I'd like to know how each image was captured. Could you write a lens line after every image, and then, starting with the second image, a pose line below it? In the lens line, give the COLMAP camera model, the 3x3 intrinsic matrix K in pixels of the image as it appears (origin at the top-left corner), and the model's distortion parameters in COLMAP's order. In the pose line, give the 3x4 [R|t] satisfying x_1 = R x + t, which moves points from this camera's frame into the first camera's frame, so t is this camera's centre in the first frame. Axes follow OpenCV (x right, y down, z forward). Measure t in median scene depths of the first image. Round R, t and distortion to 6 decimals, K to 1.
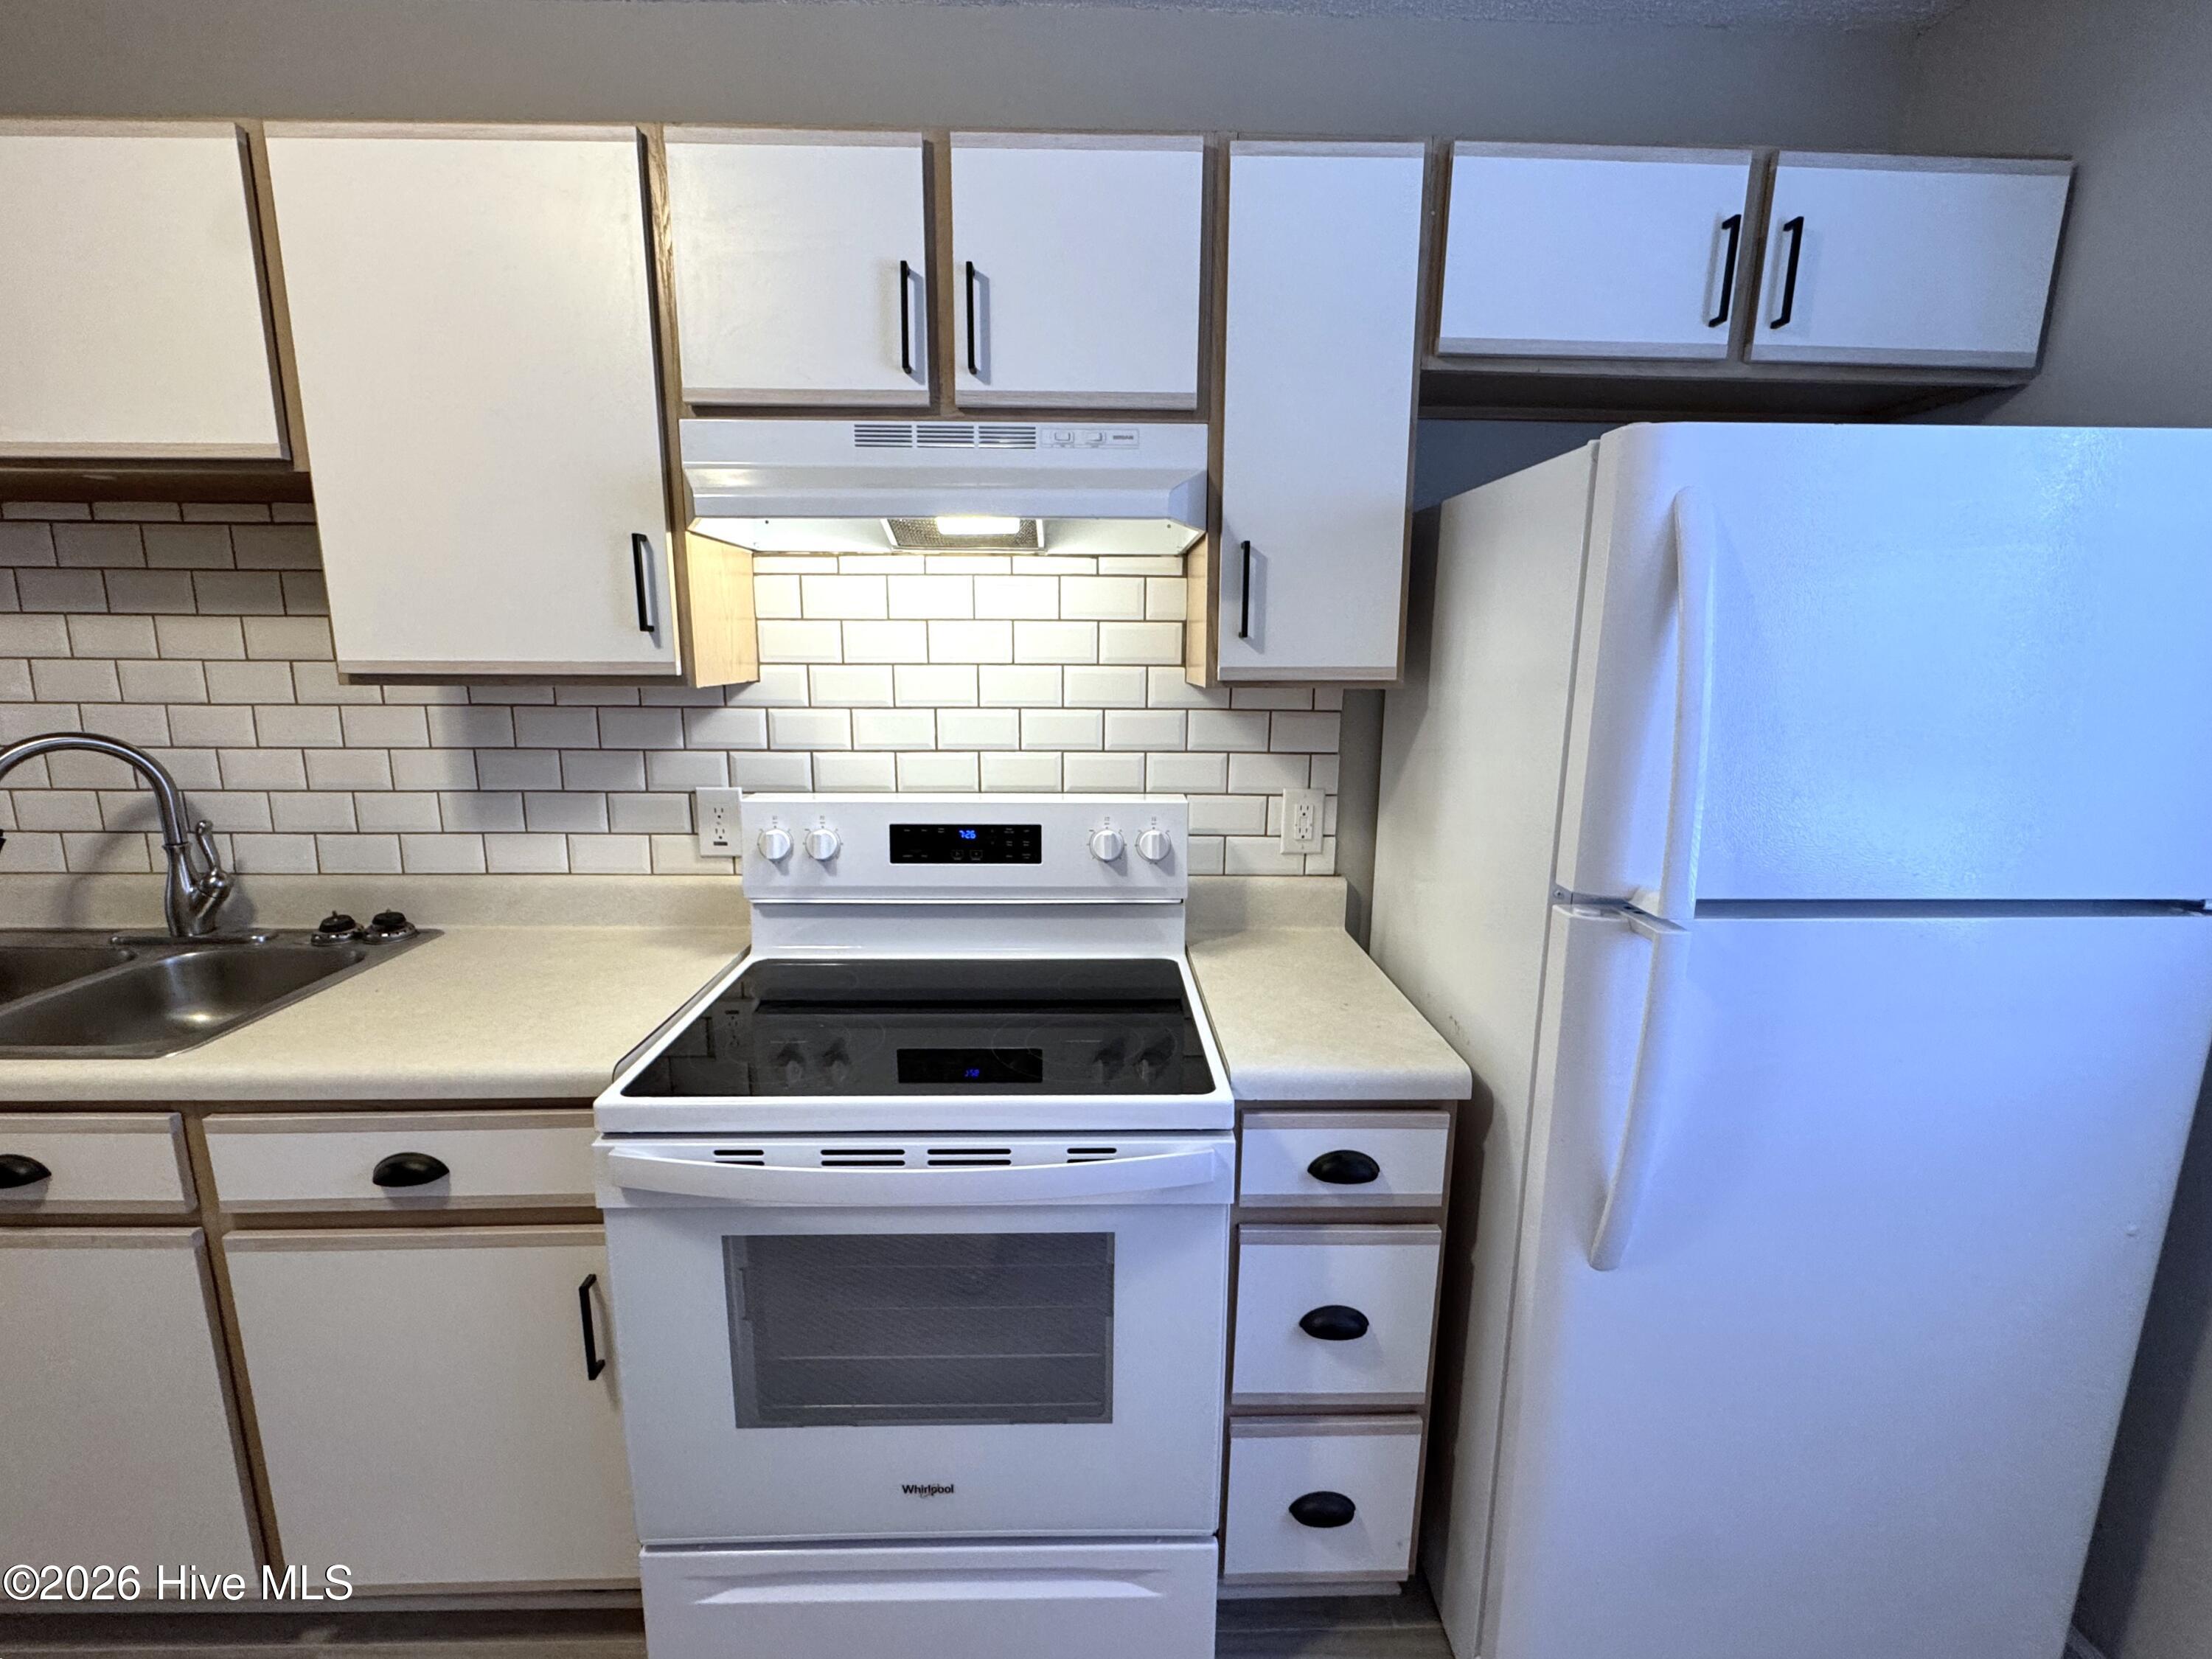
lens RADIAL K [[961.0, 0, 1106.0], [0, 961.0, 829.5], [0, 0, 1]] dist [-0.002268, -0.000037]
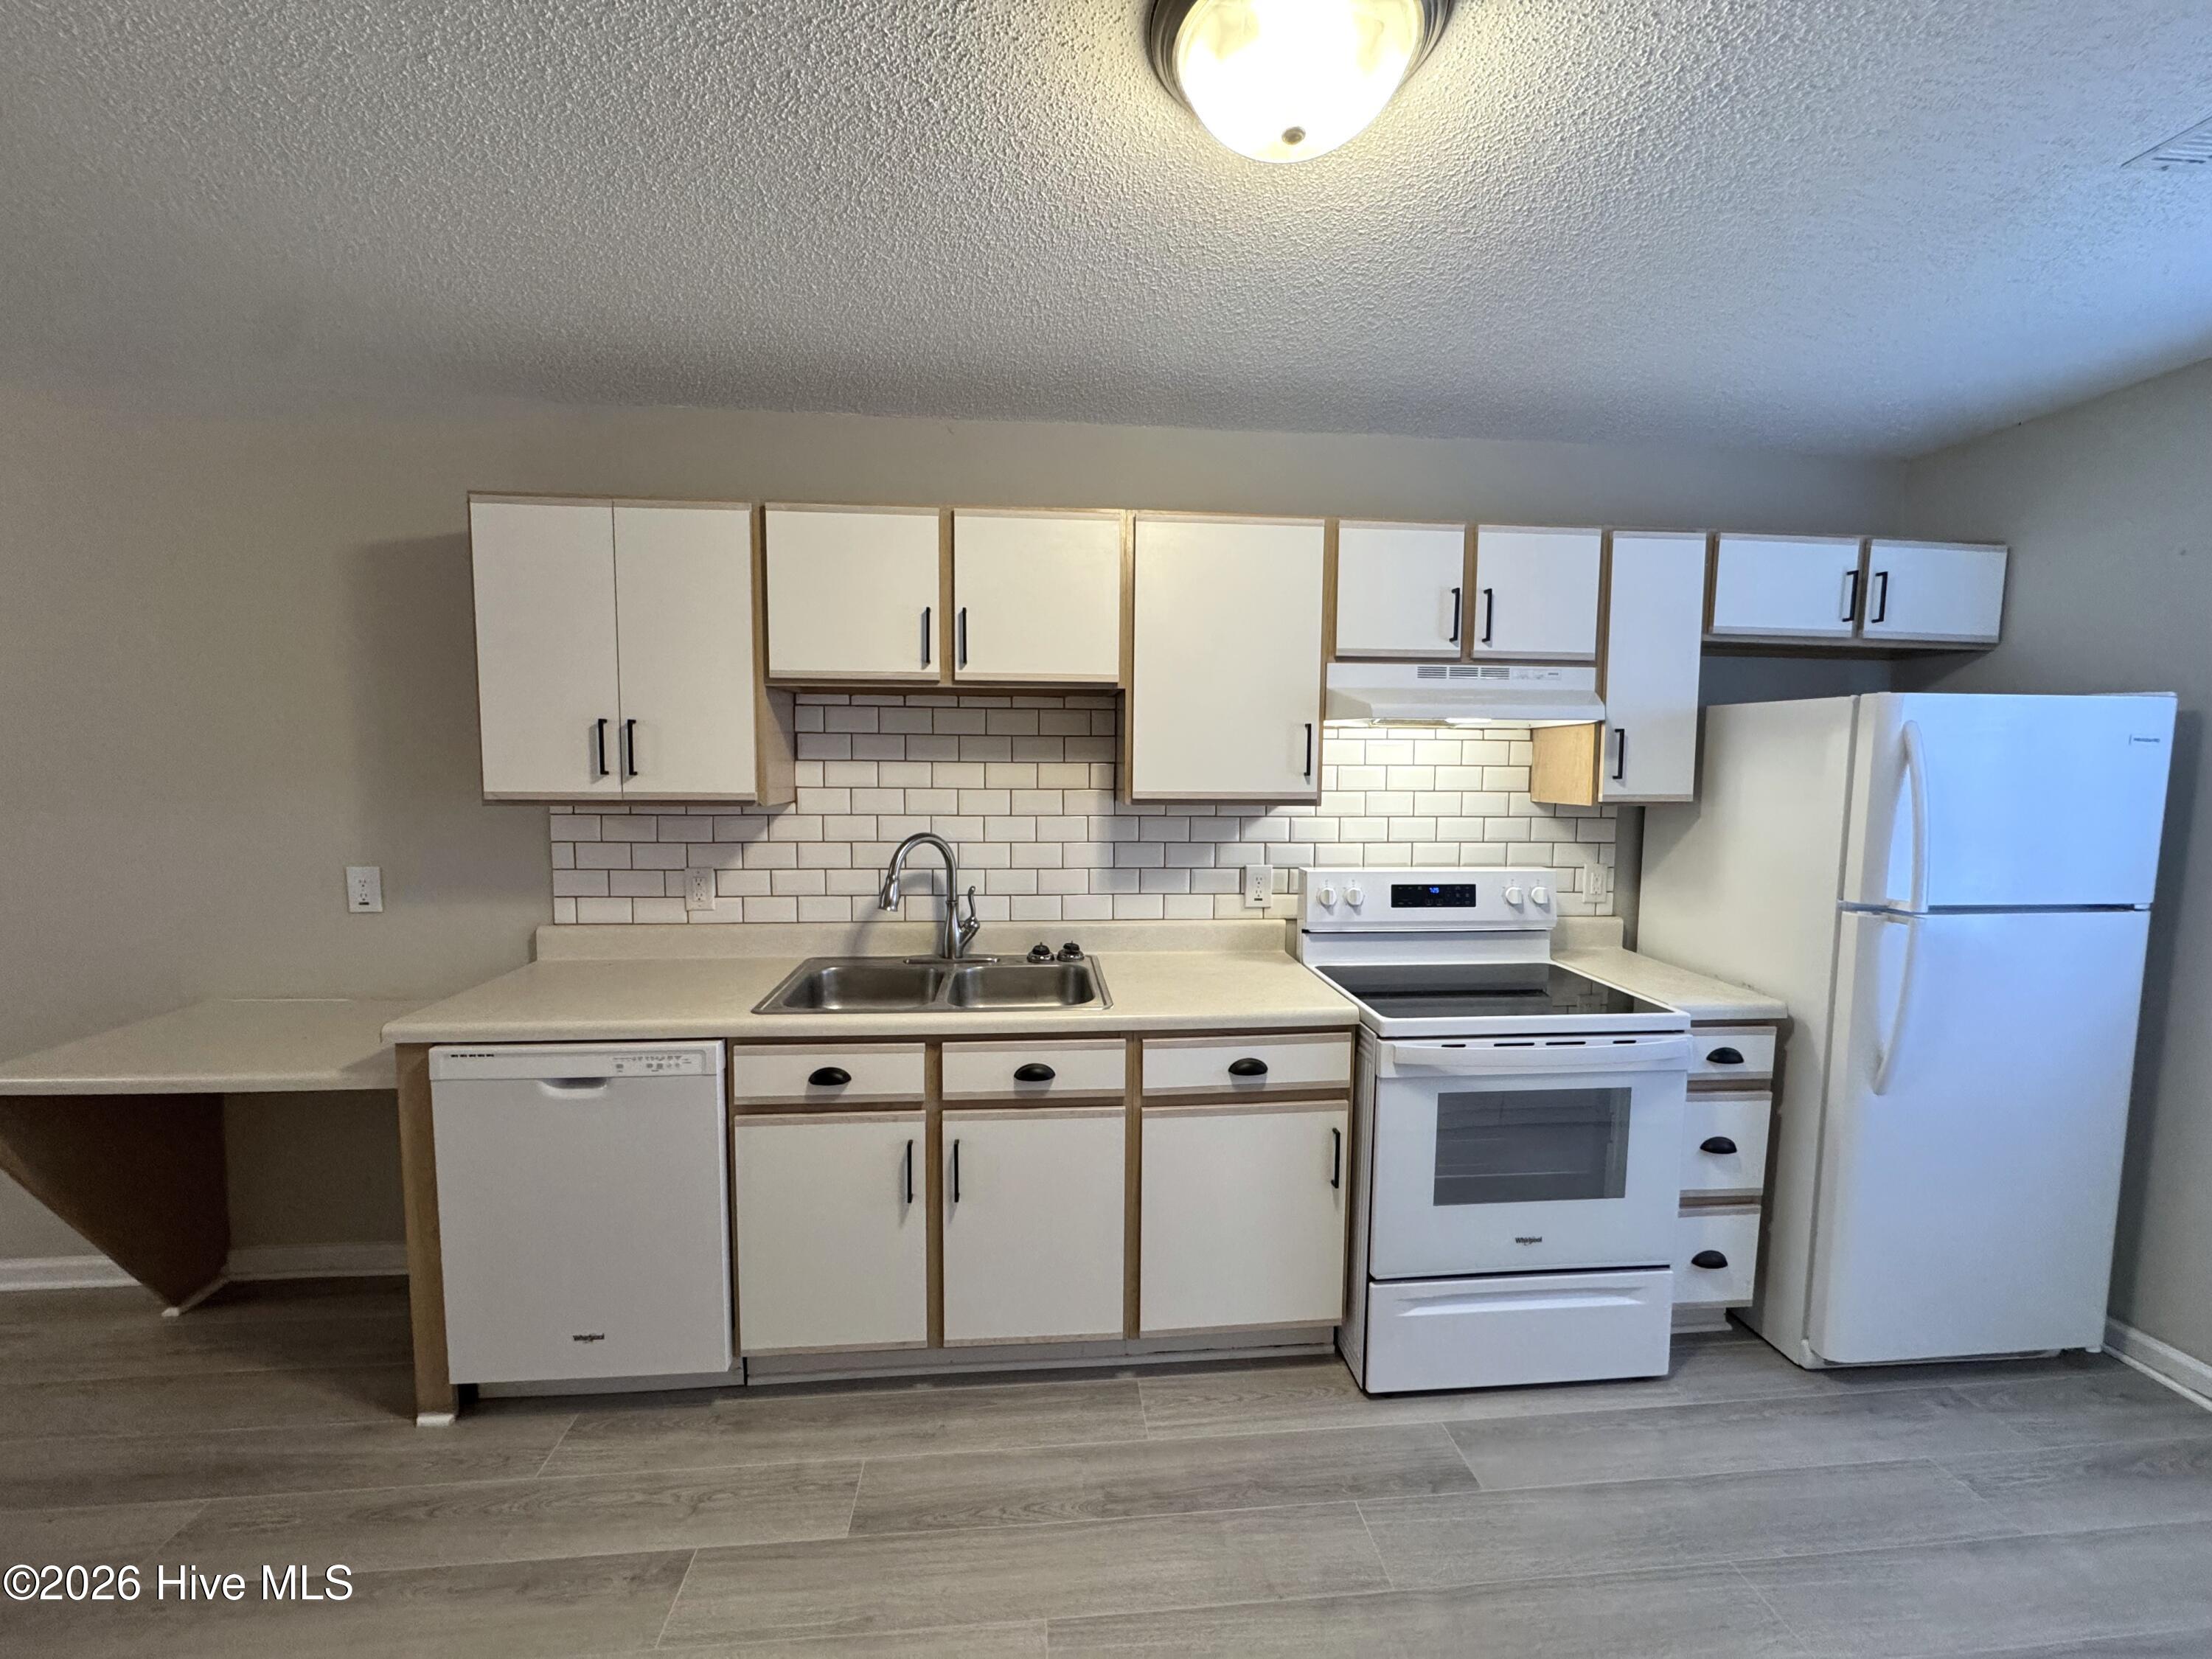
lens RADIAL K [[880.0, 0, 1106.5], [0, 880.0, 831.9], [0, 0, 1]] dist [-0.001885, -0.000314]
pose [[0.997564, -0.003879, 0.069643, -0.900009], [0.011094, 0.994565, -0.103528, 0.061824], [-0.068863, 0.104048, 0.992185, -0.565941]]
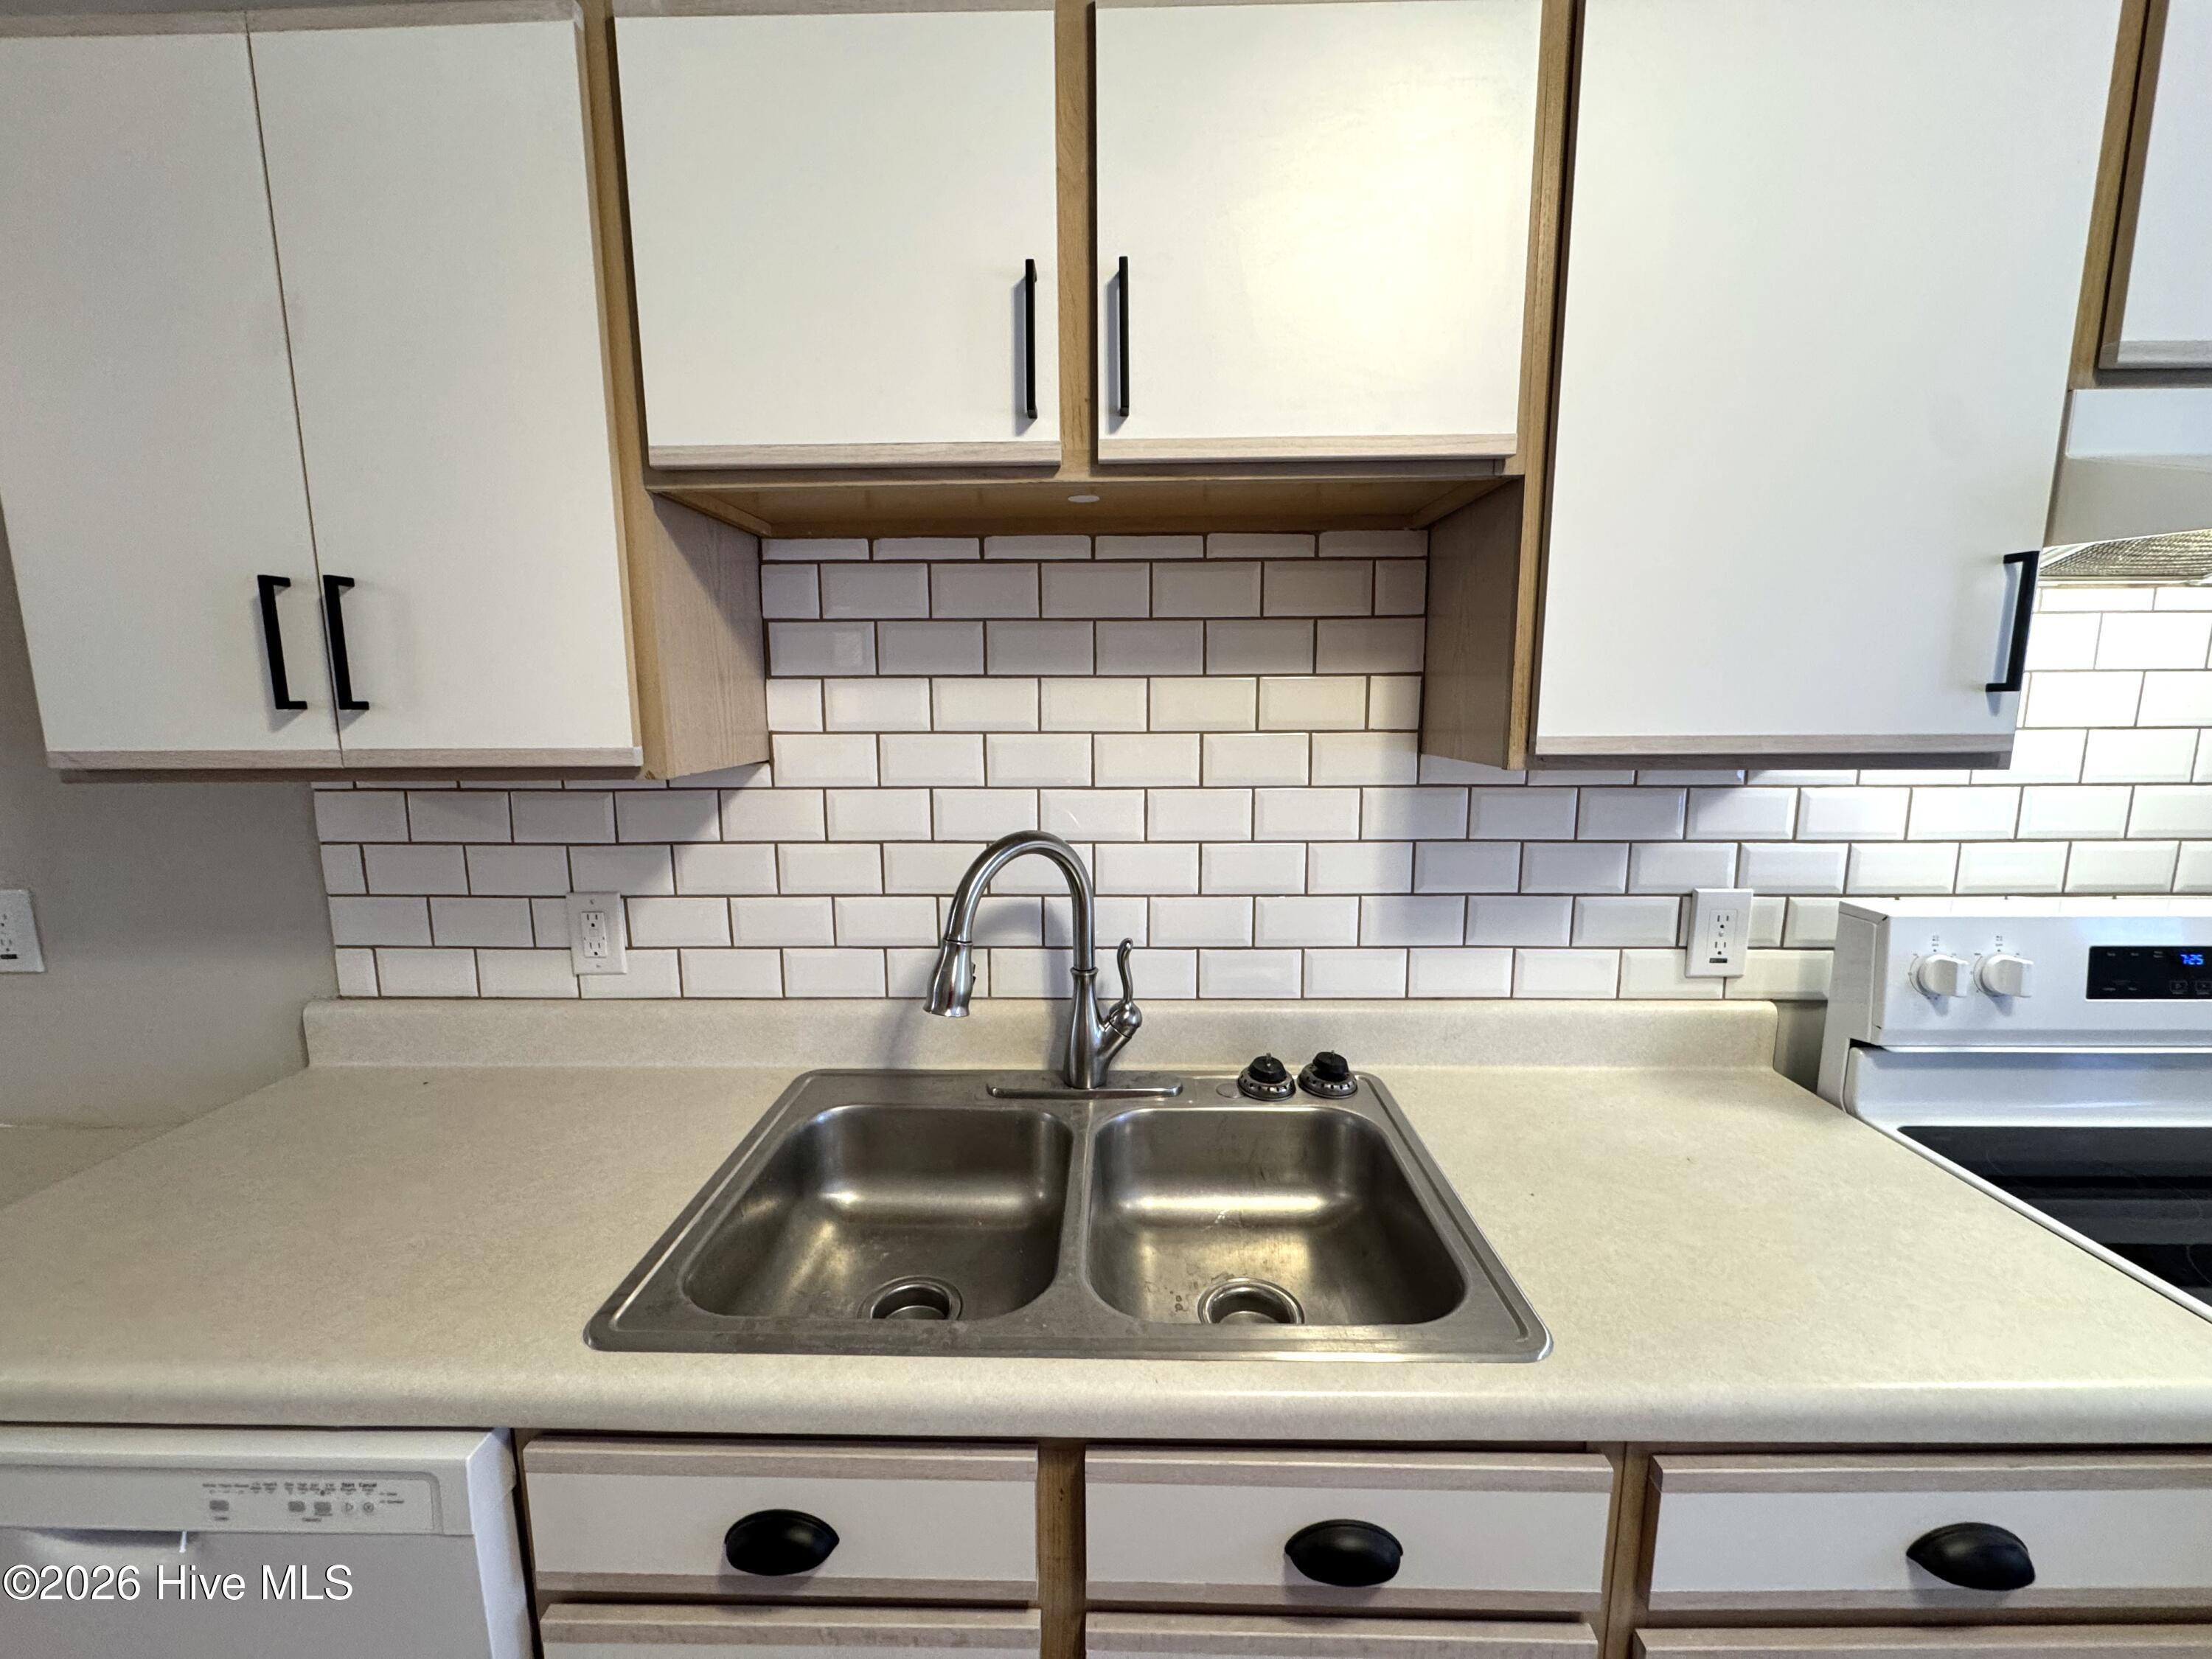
lens RADIAL K [[880.0, 0, 1106.5], [0, 880.0, 831.9], [0, 0, 1]] dist [-0.001885, -0.000314]
pose [[0.999234, -0.005966, -0.038689, -1.023860], [0.004597, 0.999363, -0.035390, -0.078360], [0.038875, 0.035185, 0.998624, 0.314657]]
